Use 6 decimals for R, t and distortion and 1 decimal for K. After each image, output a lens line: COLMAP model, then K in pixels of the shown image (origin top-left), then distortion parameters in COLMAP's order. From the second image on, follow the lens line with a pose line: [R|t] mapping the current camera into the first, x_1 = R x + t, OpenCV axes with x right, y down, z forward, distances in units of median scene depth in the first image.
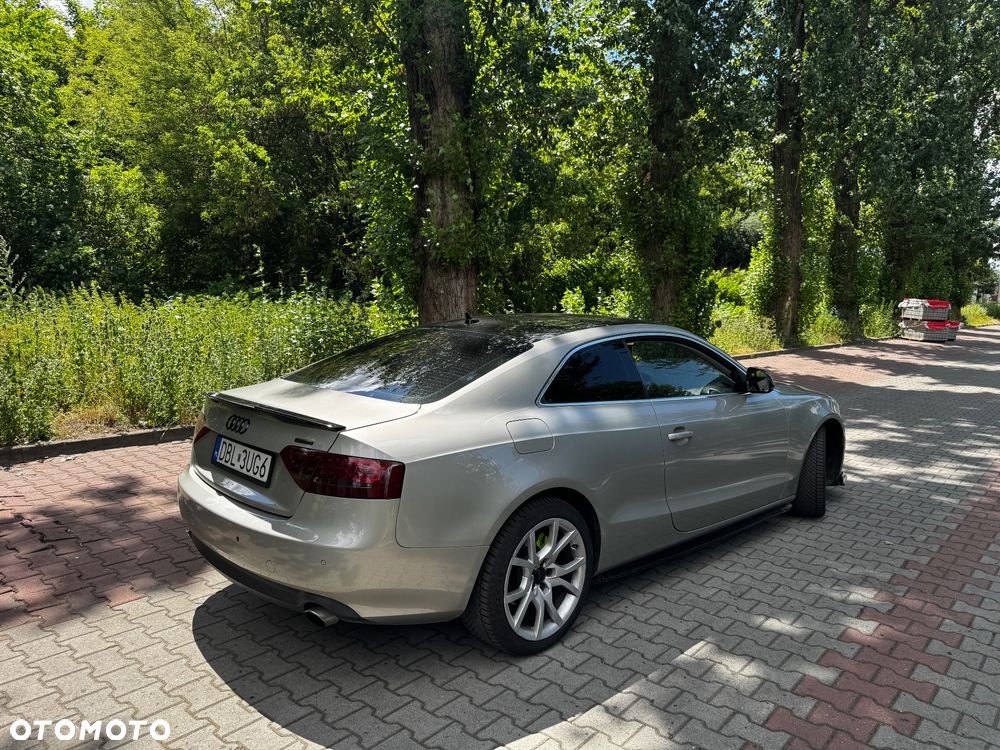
lens RADIAL K [[704.5, 0, 502.3], [0, 704.5, 379.5], [0, 0, 1]] dist [0.023998, -0.030088]
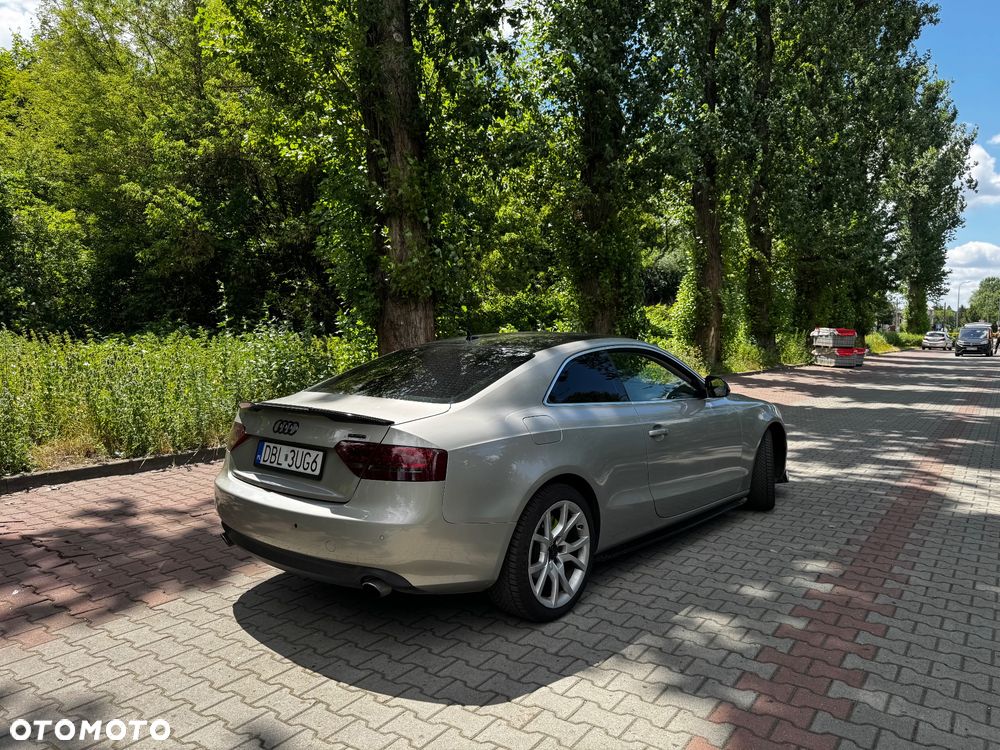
lens RADIAL K [[704.5, 0, 498.3], [0, 704.5, 371.3], [0, 0, 1]] dist [0.023998, -0.030088]
pose [[0.995117, -0.023449, 0.095877, -0.090167], [0.029668, 0.997511, -0.063965, 0.035744], [-0.094139, 0.066497, 0.993336, -0.098210]]
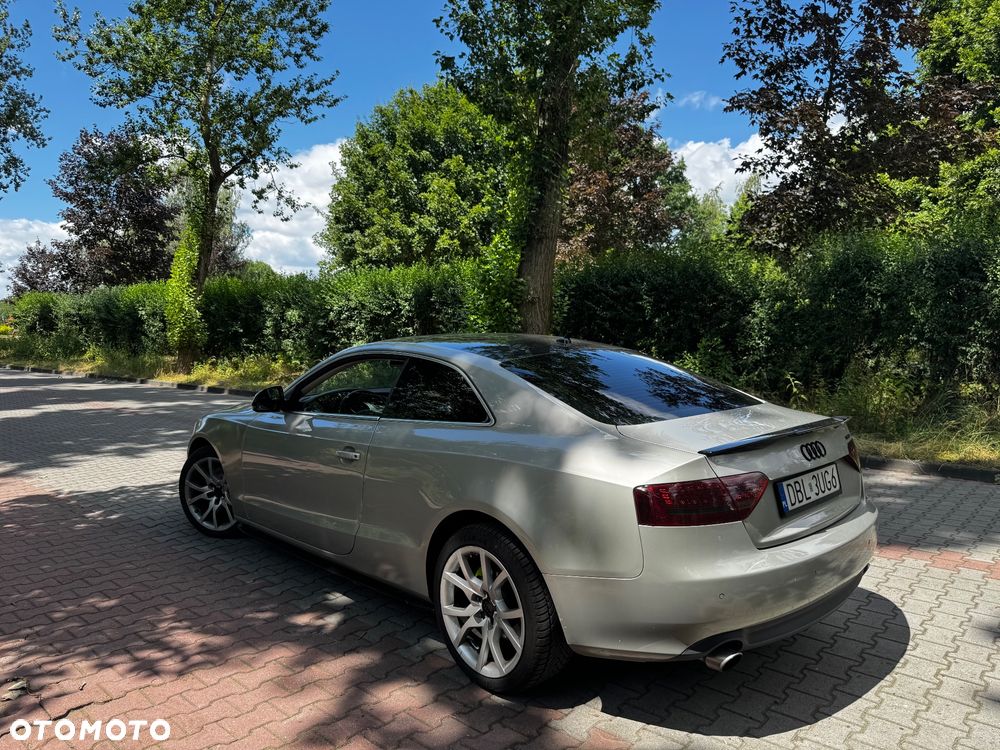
lens RADIAL K [[704.5, 0, 494.1], [0, 704.5, 368.4], [0, 0, 1]] dist [0.023998, -0.030088]
pose [[0.013745, -0.082109, 0.996529, -0.832660], [0.129527, 0.988372, 0.079650, -0.112369], [-0.991481, 0.127982, 0.024220, 0.877024]]
